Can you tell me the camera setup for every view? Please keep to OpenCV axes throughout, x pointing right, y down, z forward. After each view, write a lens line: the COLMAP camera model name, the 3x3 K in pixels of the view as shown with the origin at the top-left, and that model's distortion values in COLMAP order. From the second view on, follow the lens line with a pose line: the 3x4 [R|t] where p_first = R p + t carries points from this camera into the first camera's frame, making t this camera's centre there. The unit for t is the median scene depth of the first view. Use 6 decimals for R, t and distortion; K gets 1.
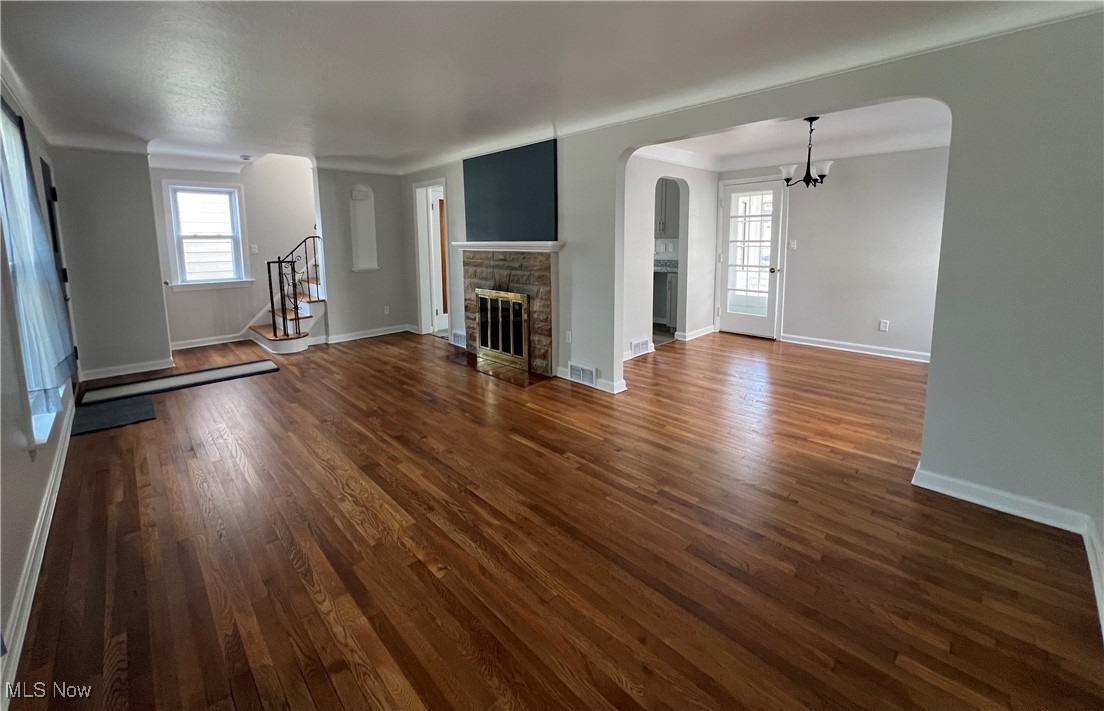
lens RADIAL K [[453.5, 0, 532.3], [0, 453.5, 292.3], [0, 0, 1]] dist [0.002788, 0.000047]
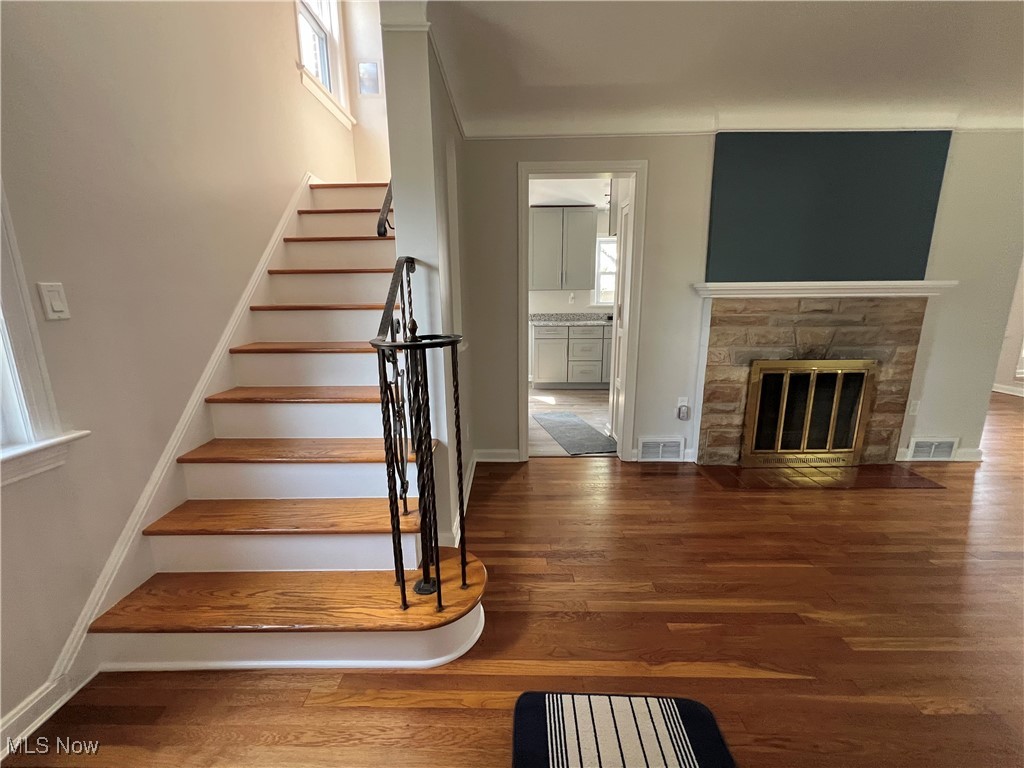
lens RADIAL K [[411.1, 0, 512.4], [0, 411.1, 380.9], [0, 0, 1]] dist [-0.003698, -0.000397]
pose [[0.693057, -0.147788, 0.705571, -0.812352], [0.088450, 0.988798, 0.120231, -0.084423], [-0.715436, -0.020919, 0.698365, 0.923909]]
